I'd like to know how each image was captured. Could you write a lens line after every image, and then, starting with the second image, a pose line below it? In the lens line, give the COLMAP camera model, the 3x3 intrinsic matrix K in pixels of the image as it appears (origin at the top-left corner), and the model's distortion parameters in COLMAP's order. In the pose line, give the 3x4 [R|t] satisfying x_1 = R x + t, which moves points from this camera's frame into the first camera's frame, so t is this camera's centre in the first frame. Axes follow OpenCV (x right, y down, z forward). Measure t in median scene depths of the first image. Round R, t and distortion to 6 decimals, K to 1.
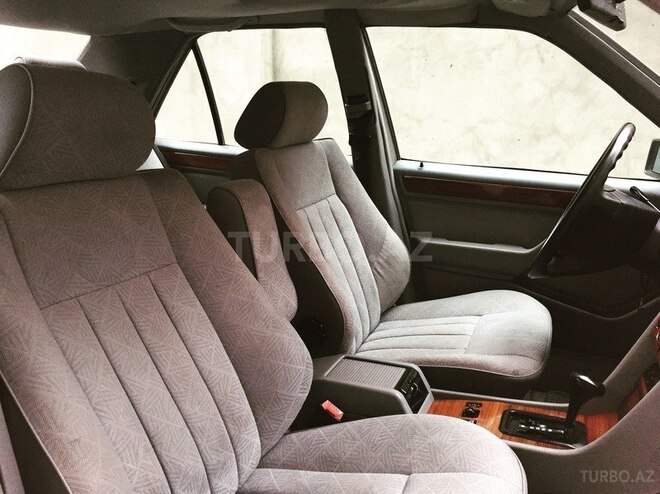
lens RADIAL K [[555.0, 0, 329.7], [0, 555.0, 249.4], [0, 0, 1]] dist [0.046607, -0.012945]
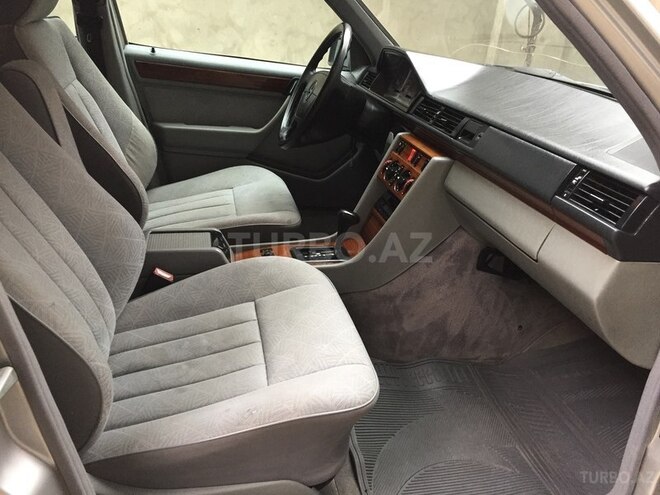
lens RADIAL K [[555.0, 0, 331.5], [0, 555.0, 245.9], [0, 0, 1]] dist [0.046607, -0.012945]
pose [[0.802148, -0.168368, 0.572897, -0.238321], [0.063647, 0.978067, 0.198326, 0.017809], [-0.593724, -0.122624, 0.795271, -0.067039]]
